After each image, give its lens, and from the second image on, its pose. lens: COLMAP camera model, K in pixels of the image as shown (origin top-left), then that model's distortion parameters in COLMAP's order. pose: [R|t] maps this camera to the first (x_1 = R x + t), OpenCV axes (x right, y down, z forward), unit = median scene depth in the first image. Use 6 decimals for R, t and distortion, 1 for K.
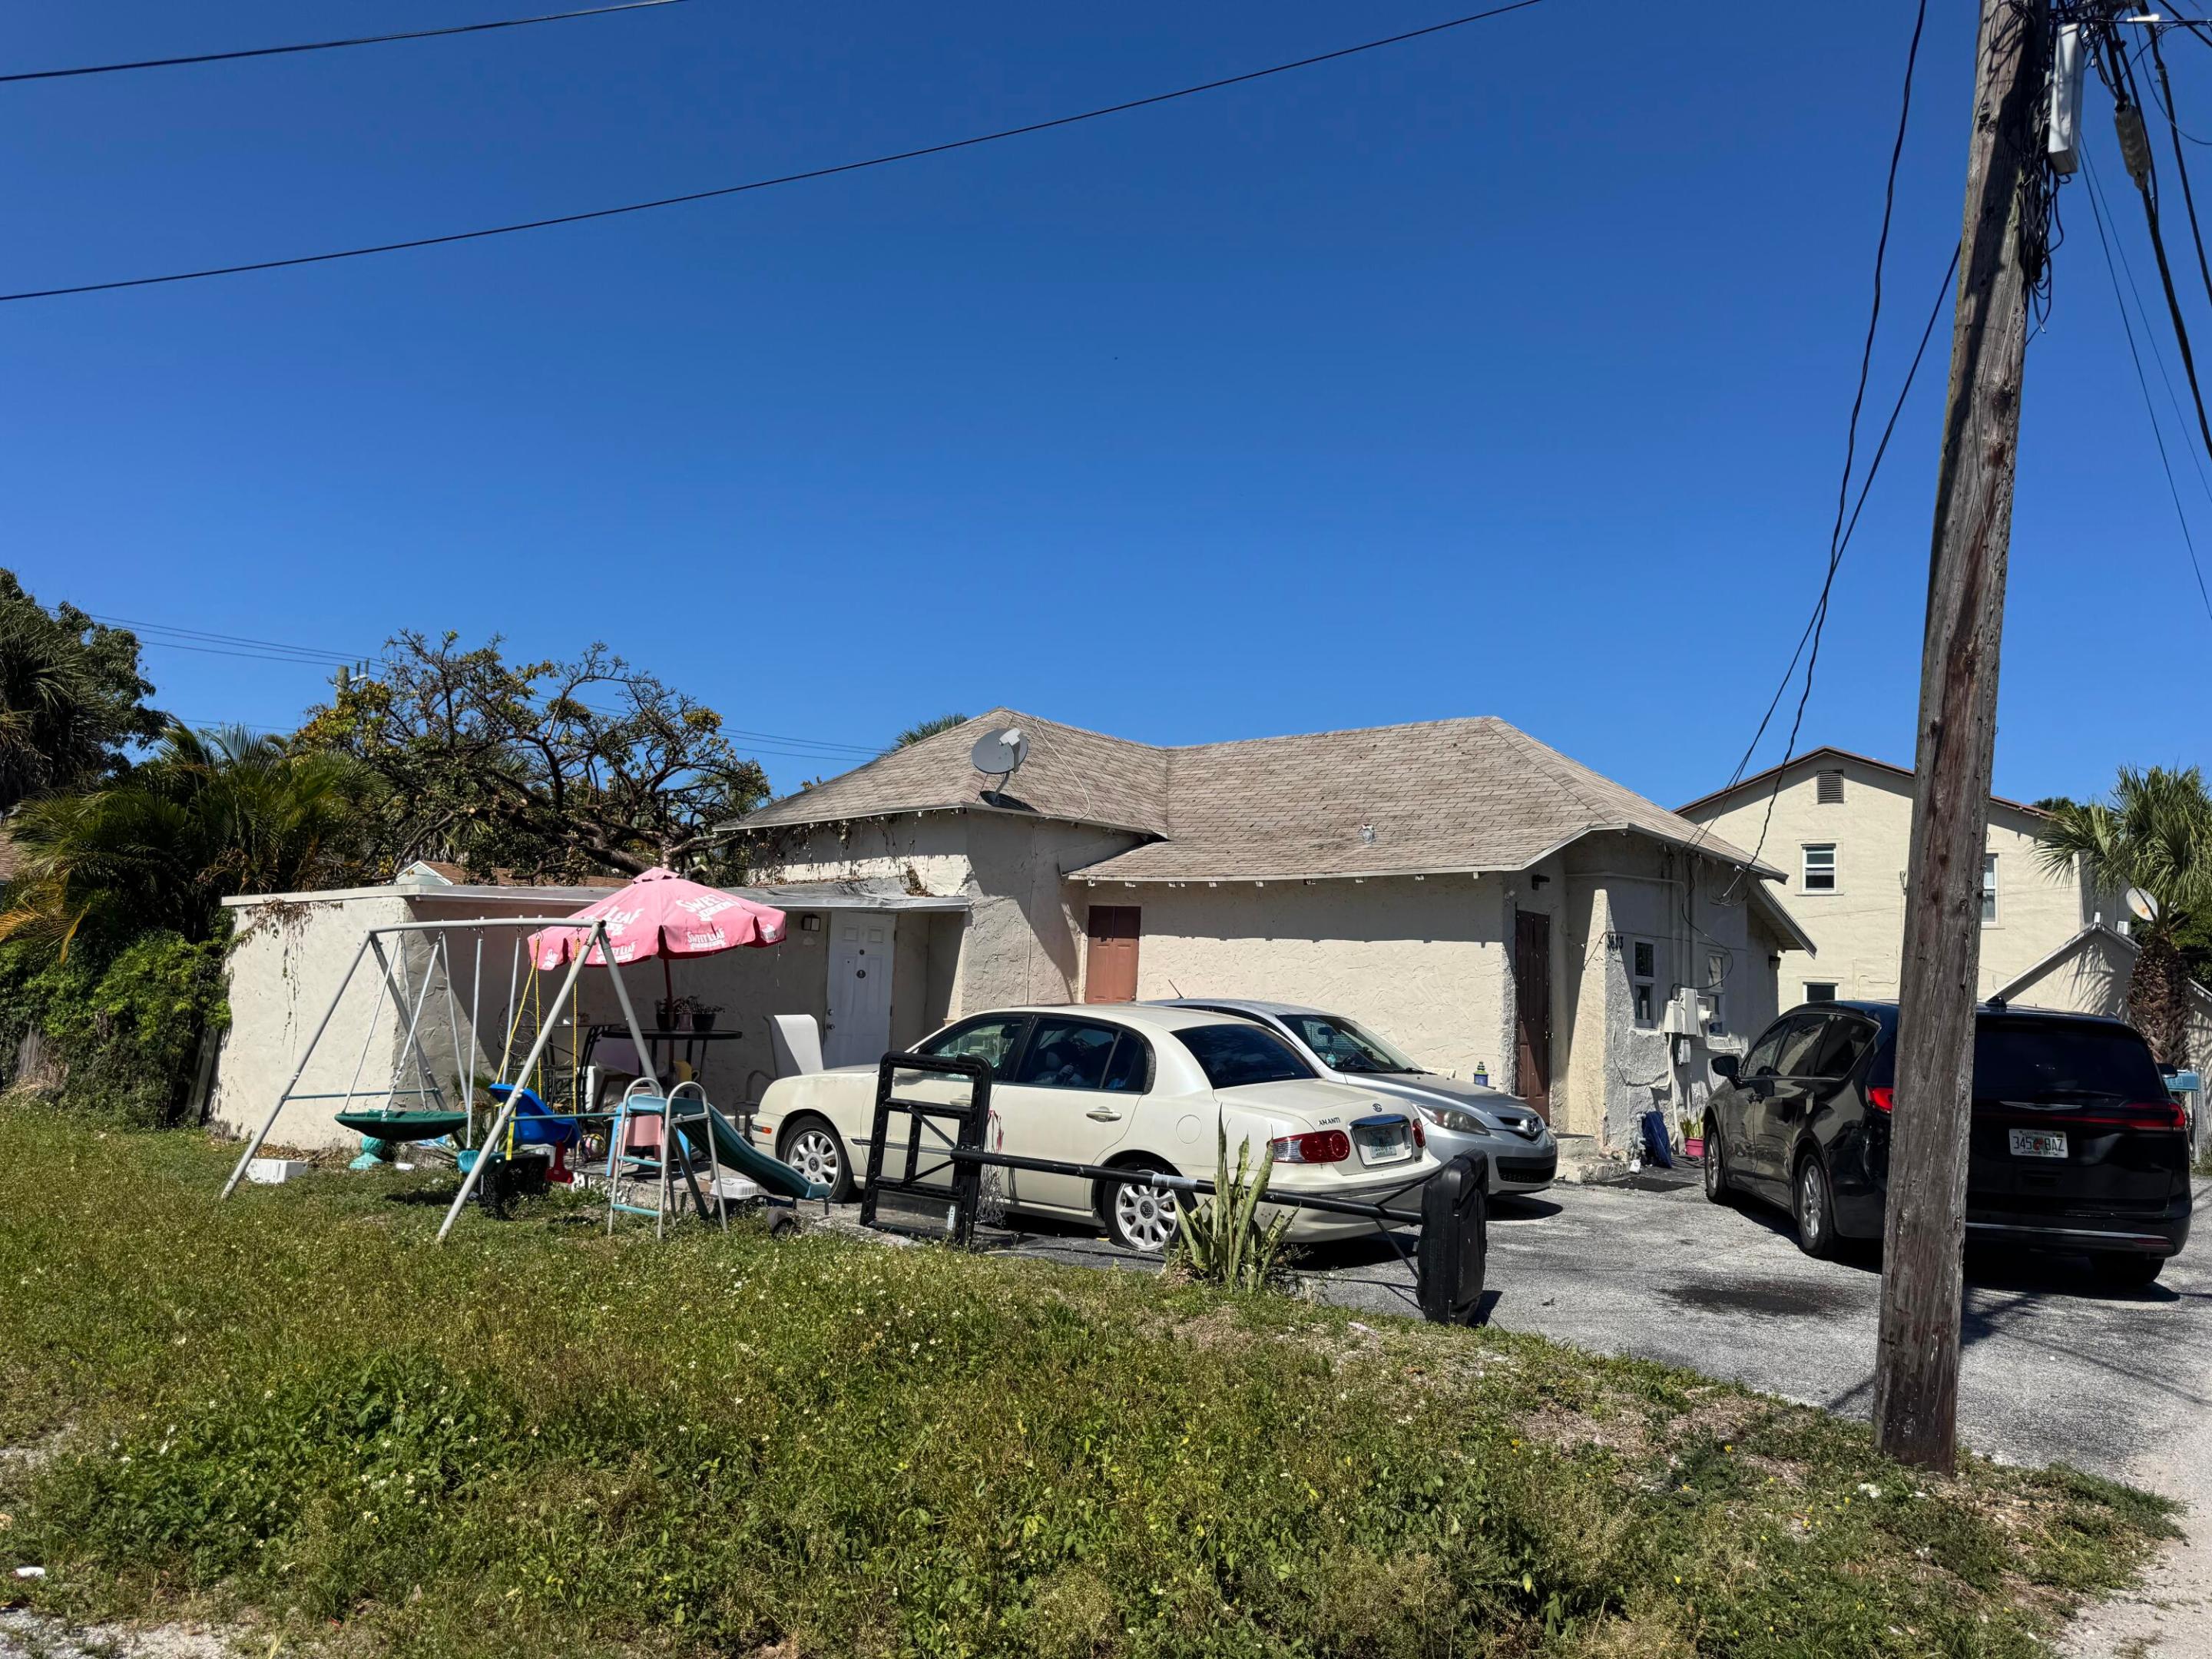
lens RADIAL K [[1531.8, 0, 1098.5], [0, 1531.8, 831.5], [0, 0, 1]] dist [0.097544, -0.125006]
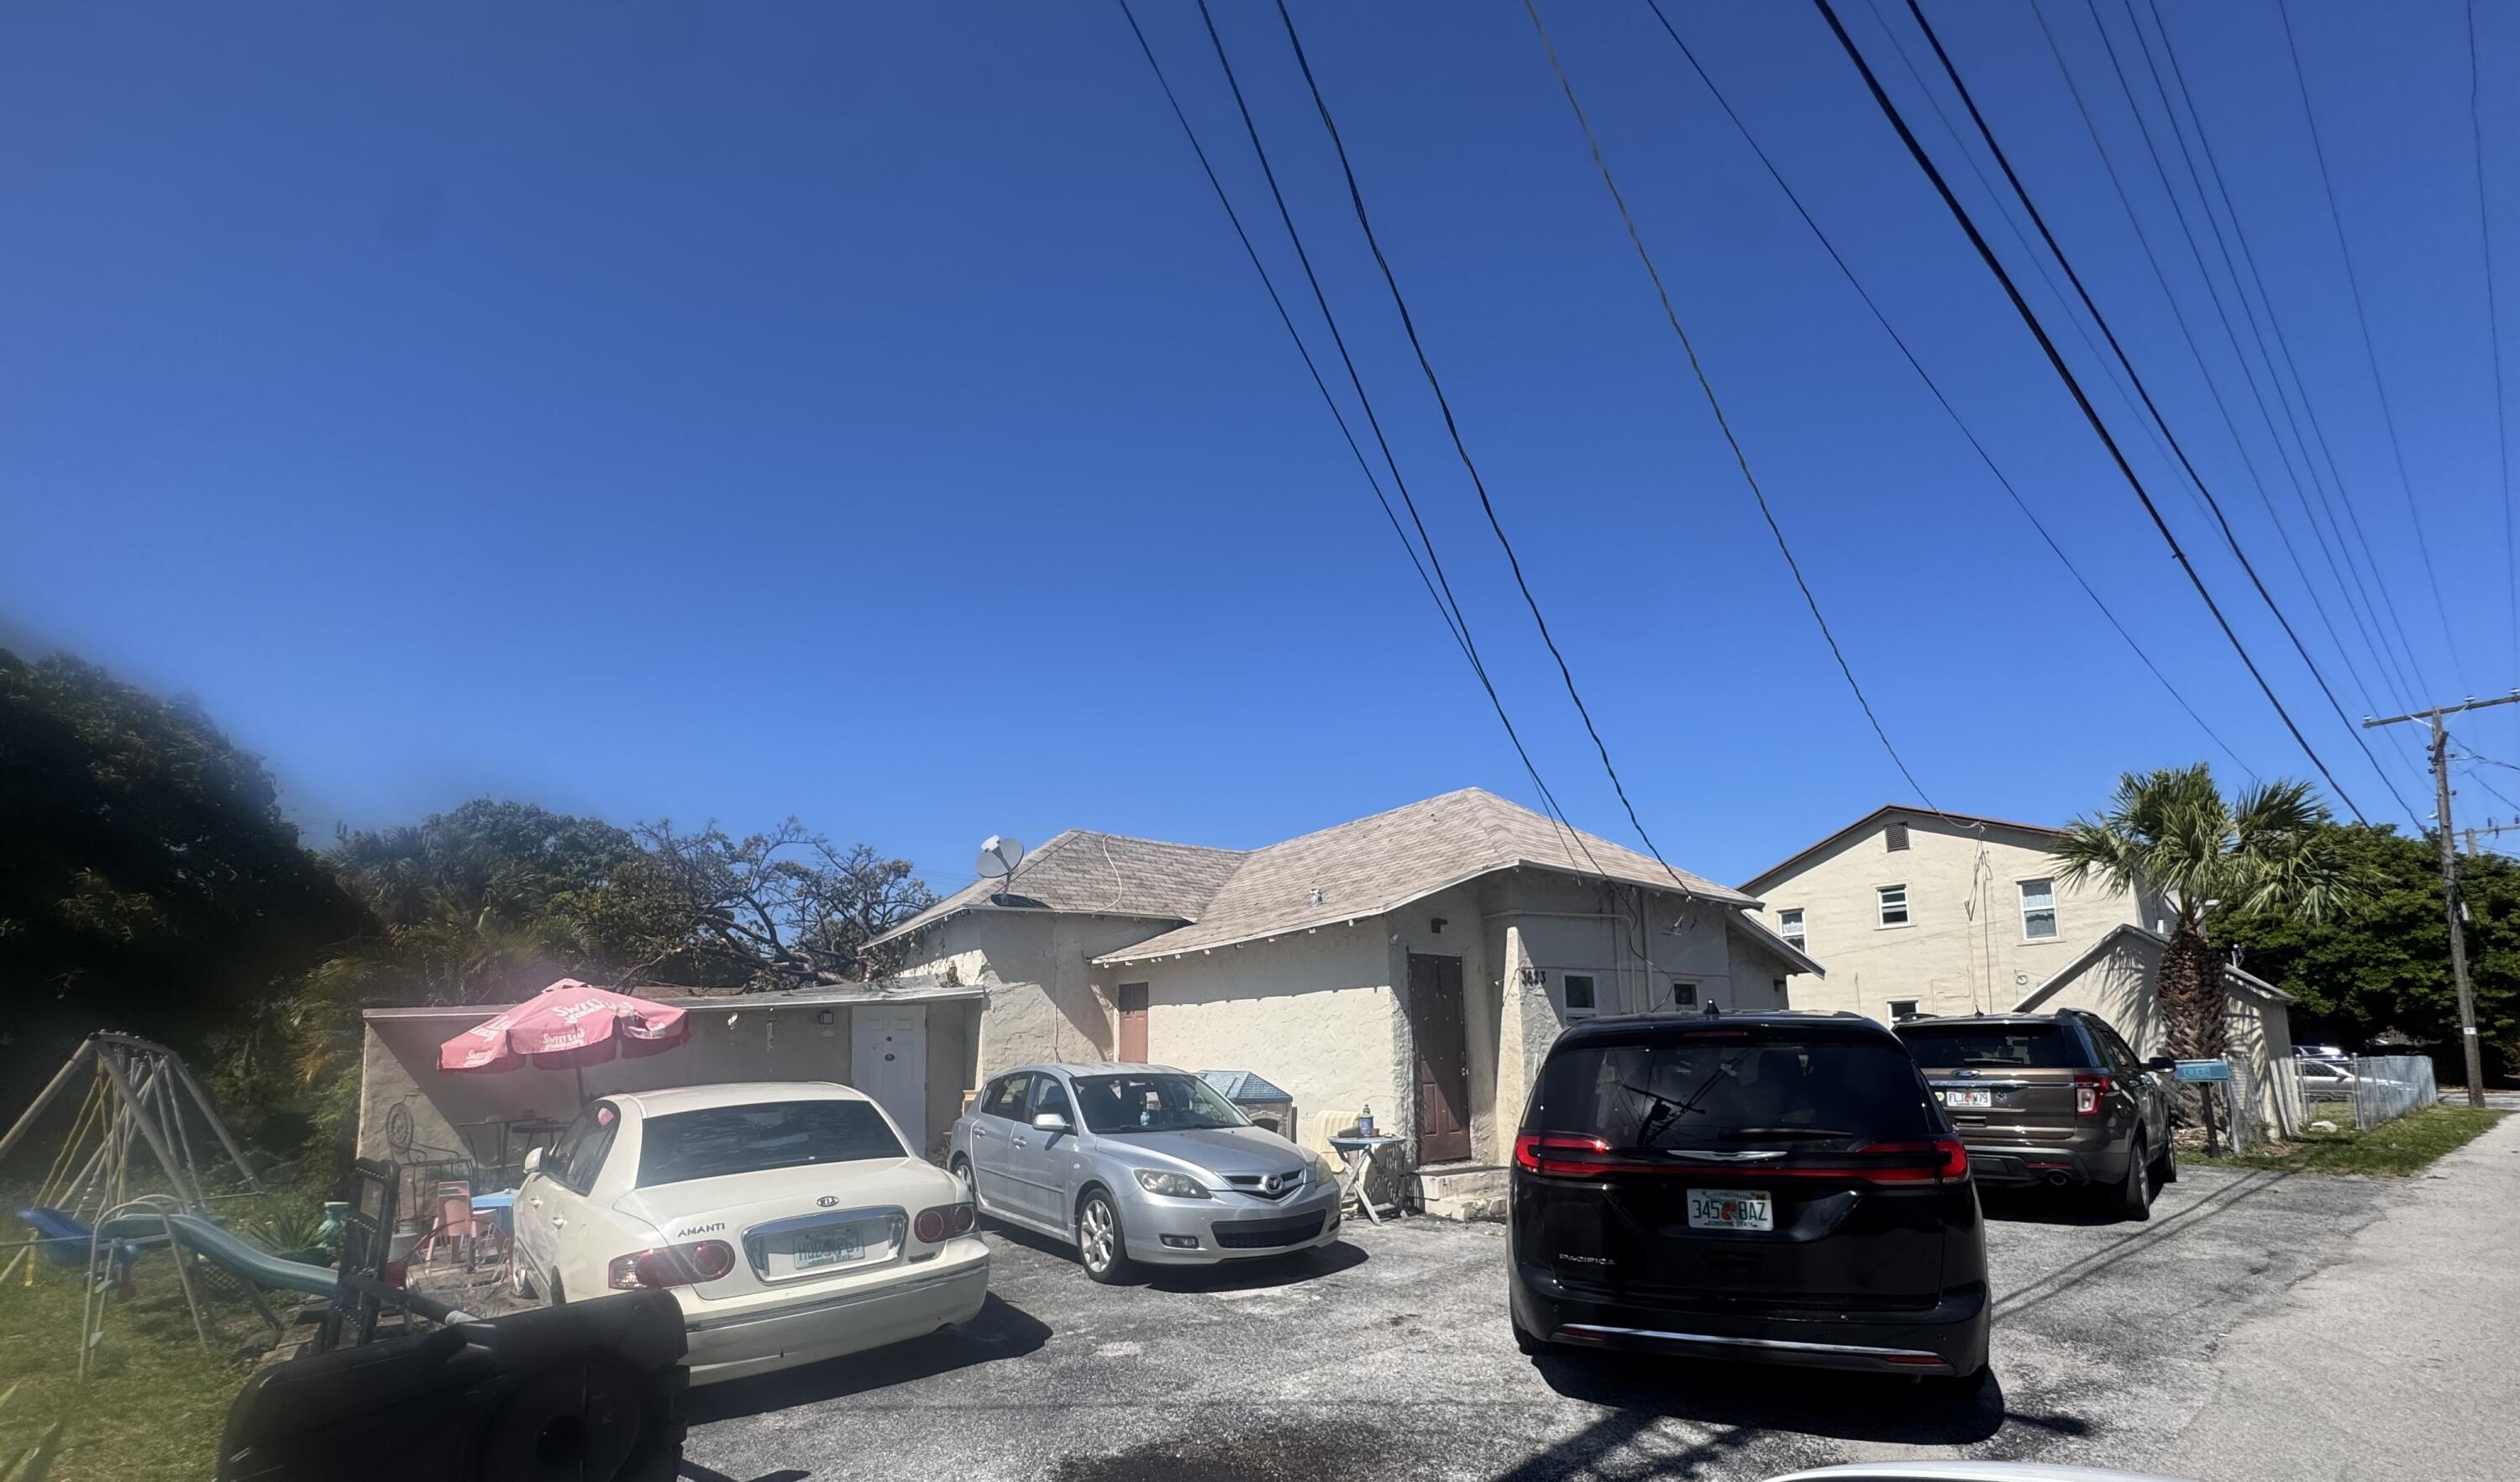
lens RADIAL K [[1002.7, 0, 1256.5], [0, 1002.7, 954.4], [0, 0, 1]] dist [-0.002458, 0.000507]
pose [[0.975879, -0.086837, -0.200297, 0.271924], [0.088054, 0.996112, -0.002841, 0.039489], [0.199765, -0.014865, 0.979731, 0.291173]]
